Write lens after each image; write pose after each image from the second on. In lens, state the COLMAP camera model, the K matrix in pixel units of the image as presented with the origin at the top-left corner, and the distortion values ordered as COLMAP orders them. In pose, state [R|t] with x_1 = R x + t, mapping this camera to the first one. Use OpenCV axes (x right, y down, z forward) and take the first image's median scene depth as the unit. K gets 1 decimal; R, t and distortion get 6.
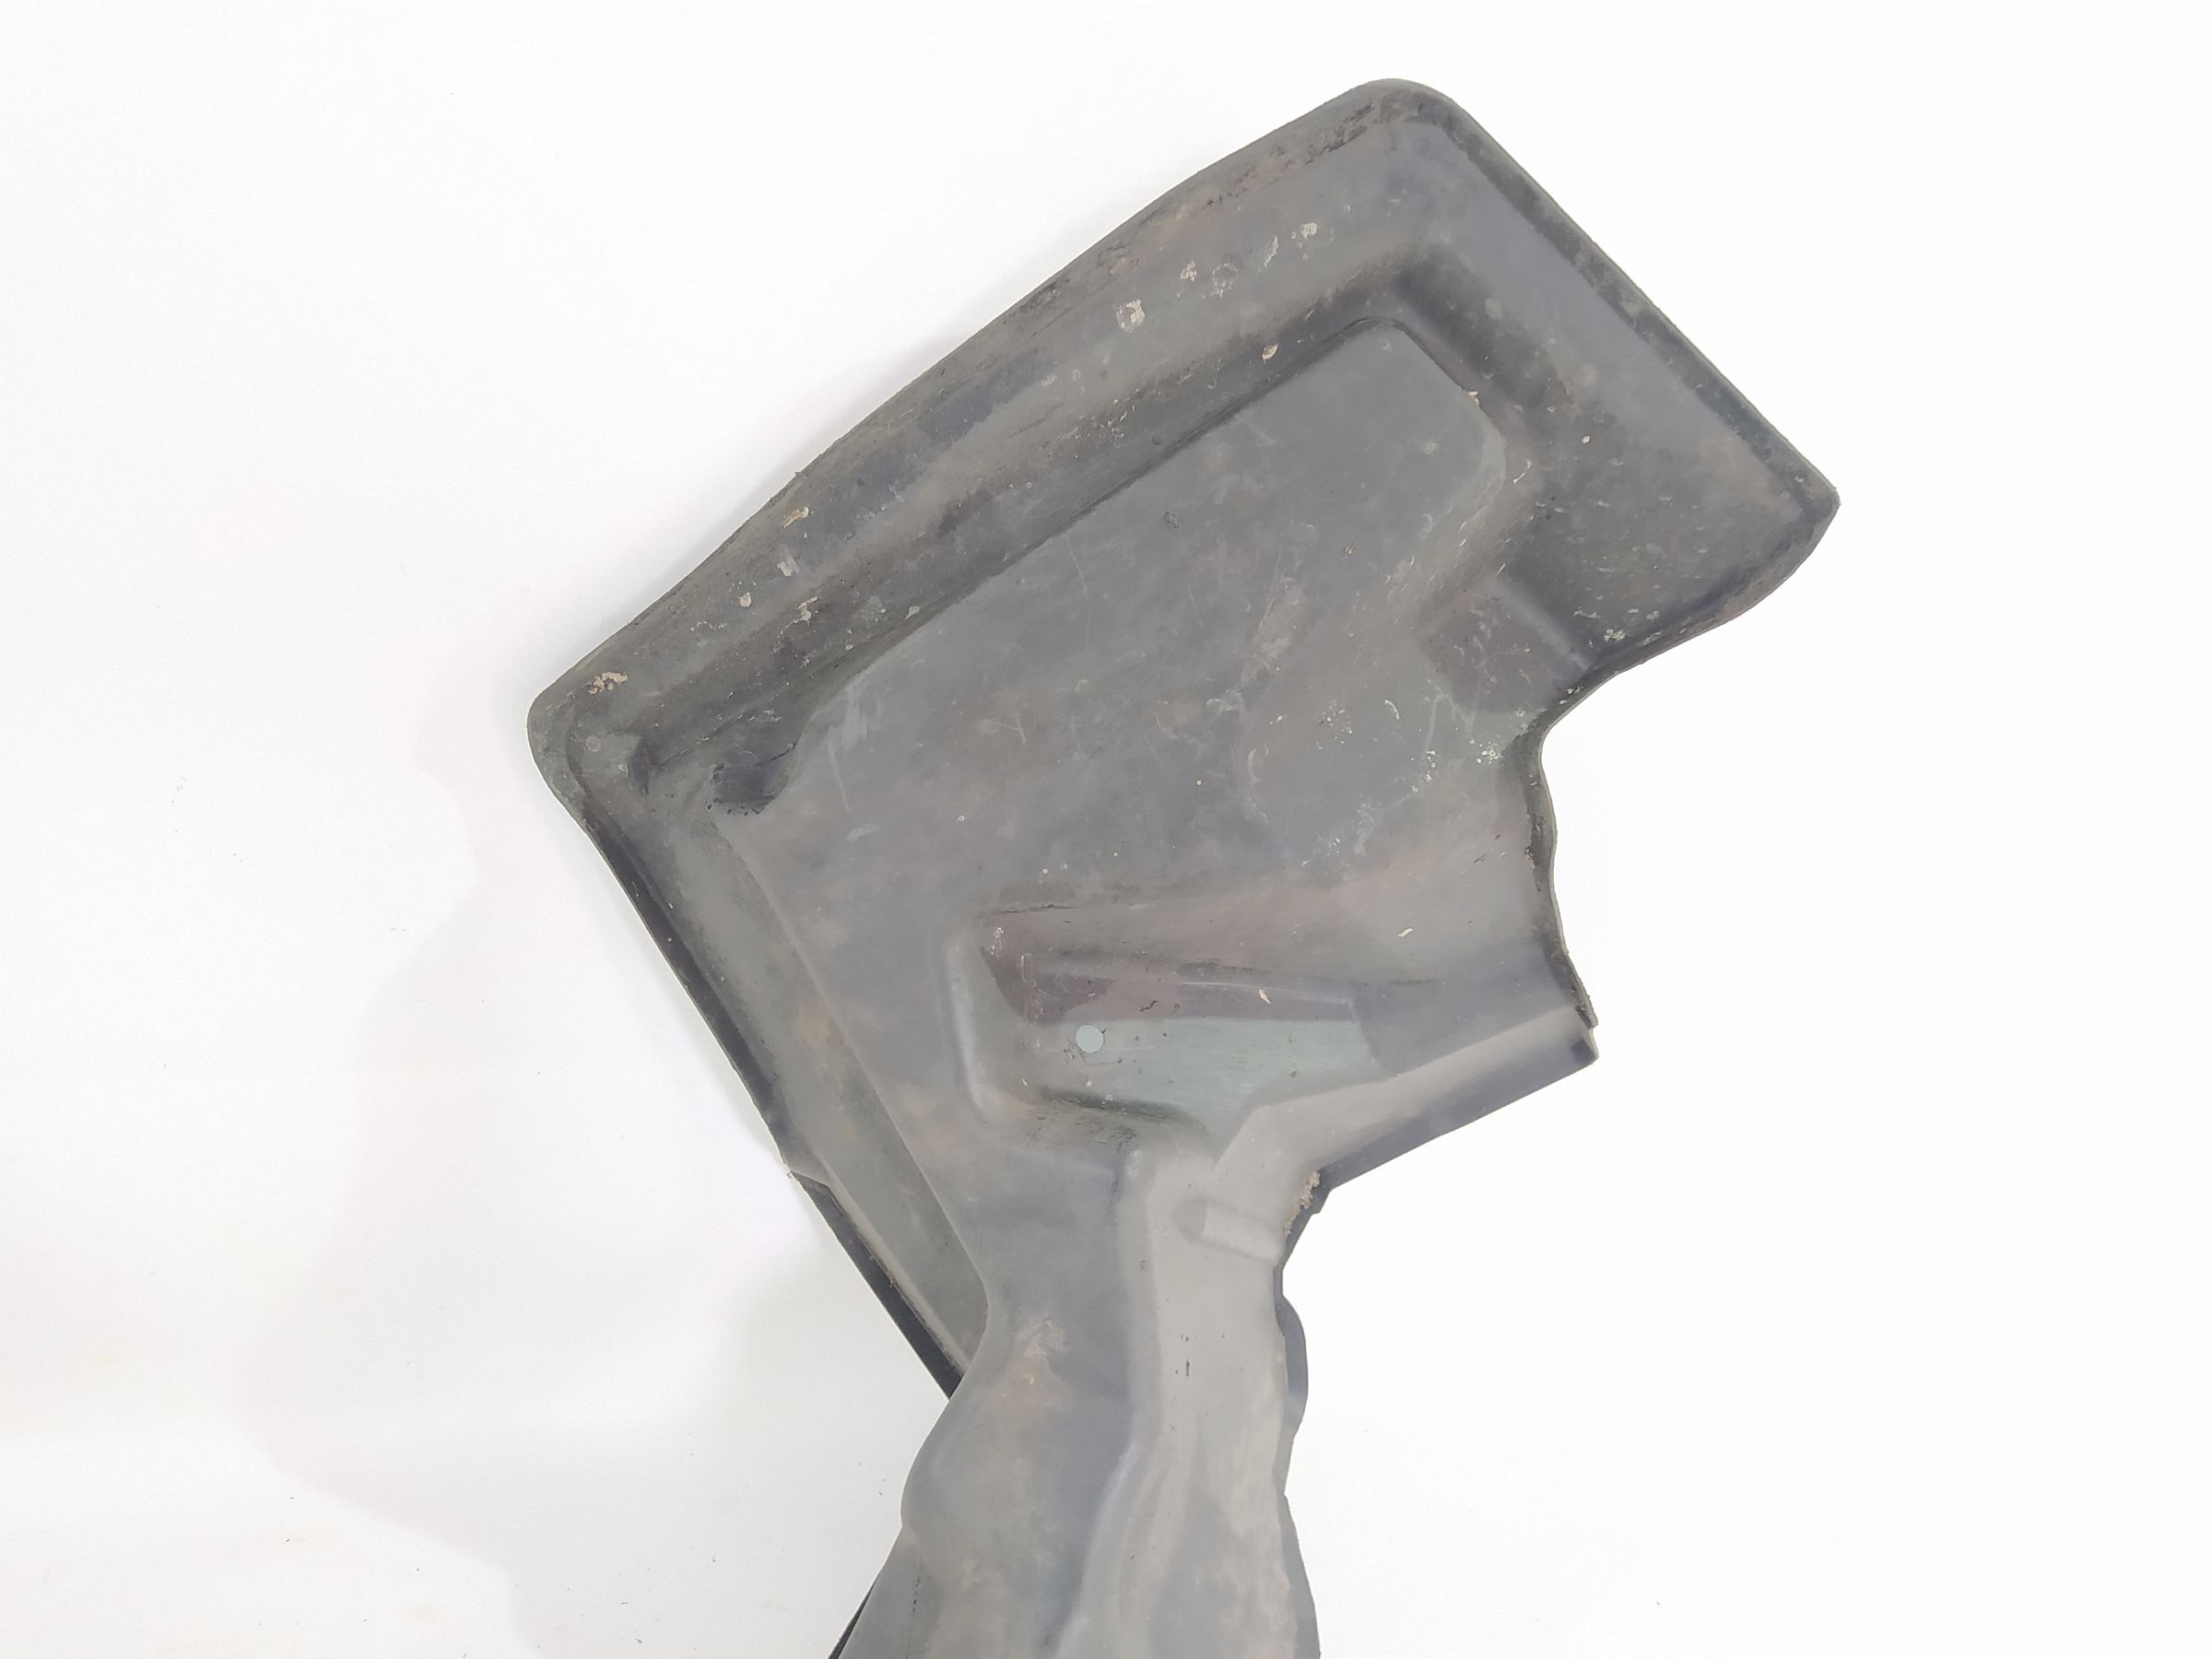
lens RADIAL K [[1722.9, 0, 1106.0], [0, 1722.9, 829.5], [0, 0, 1]] dist [0.037928, 0.007330]
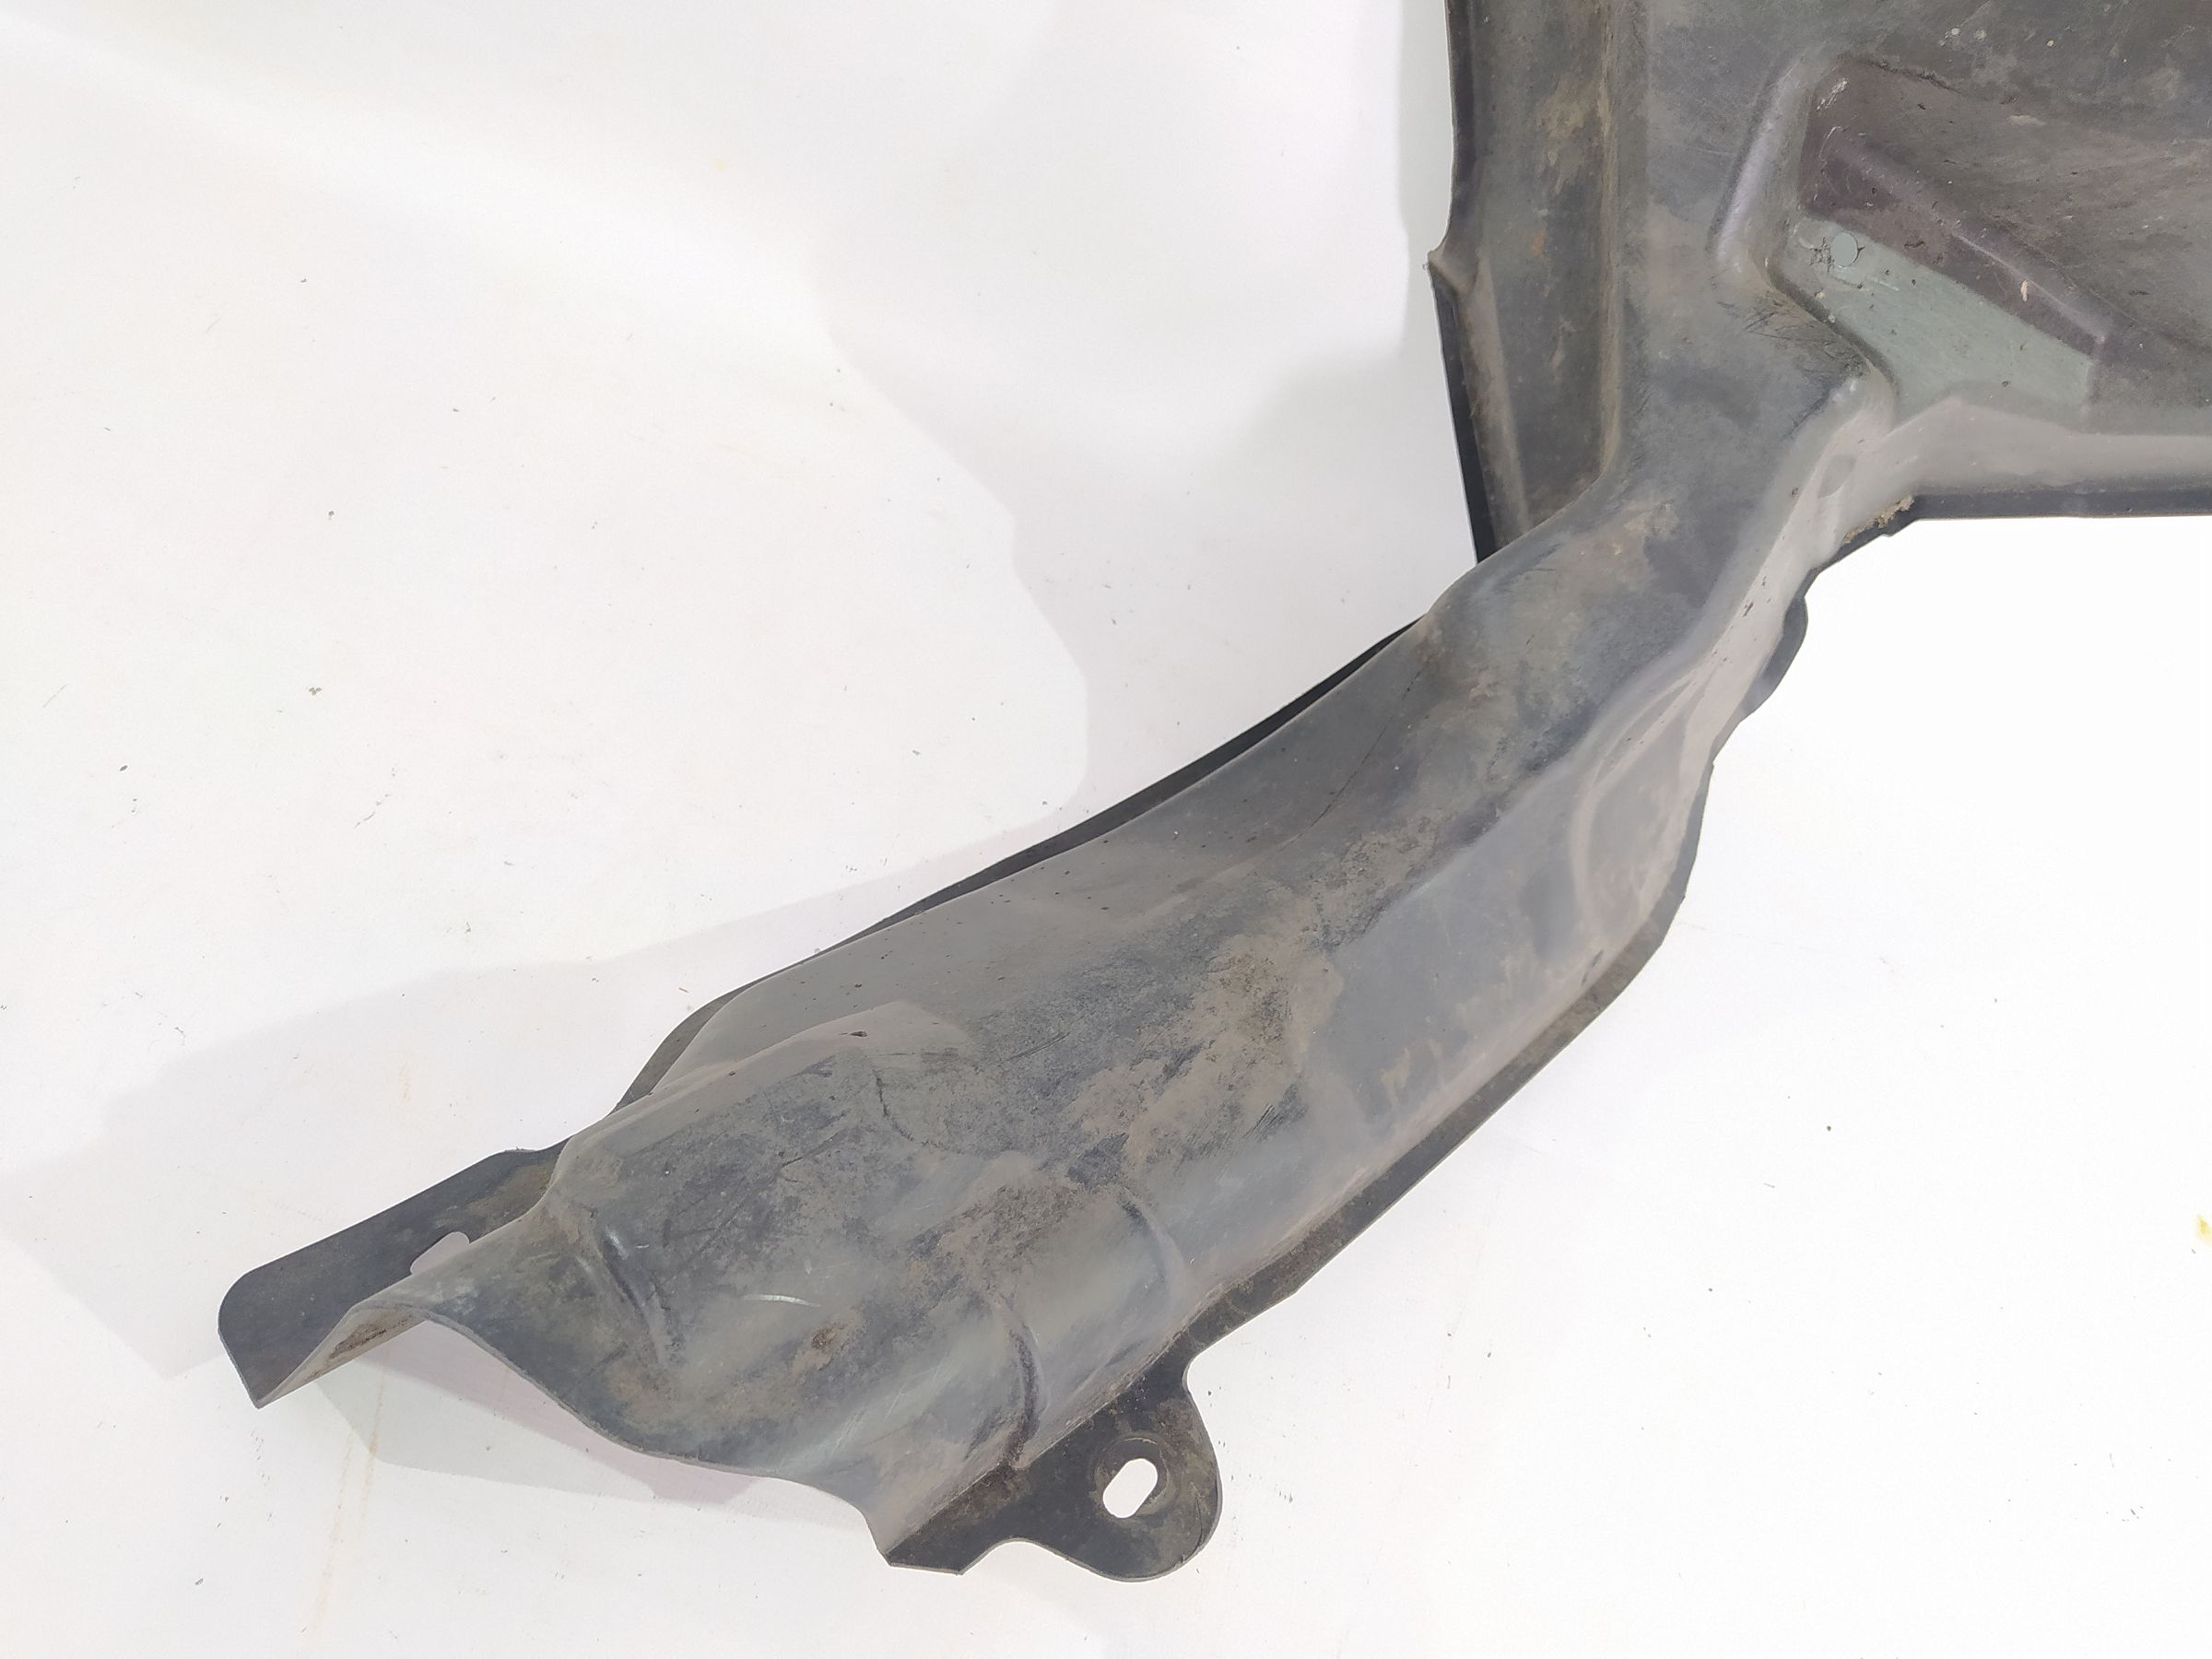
lens RADIAL K [[1722.9, 0, 1106.0], [0, 1722.9, 829.5], [0, 0, 1]] dist [0.037928, 0.007330]
pose [[0.902340, 0.430915, -0.009727, -0.219325], [-0.388911, 0.823699, 0.412634, 0.143649], [0.185823, -0.368553, 0.910845, -0.031343]]
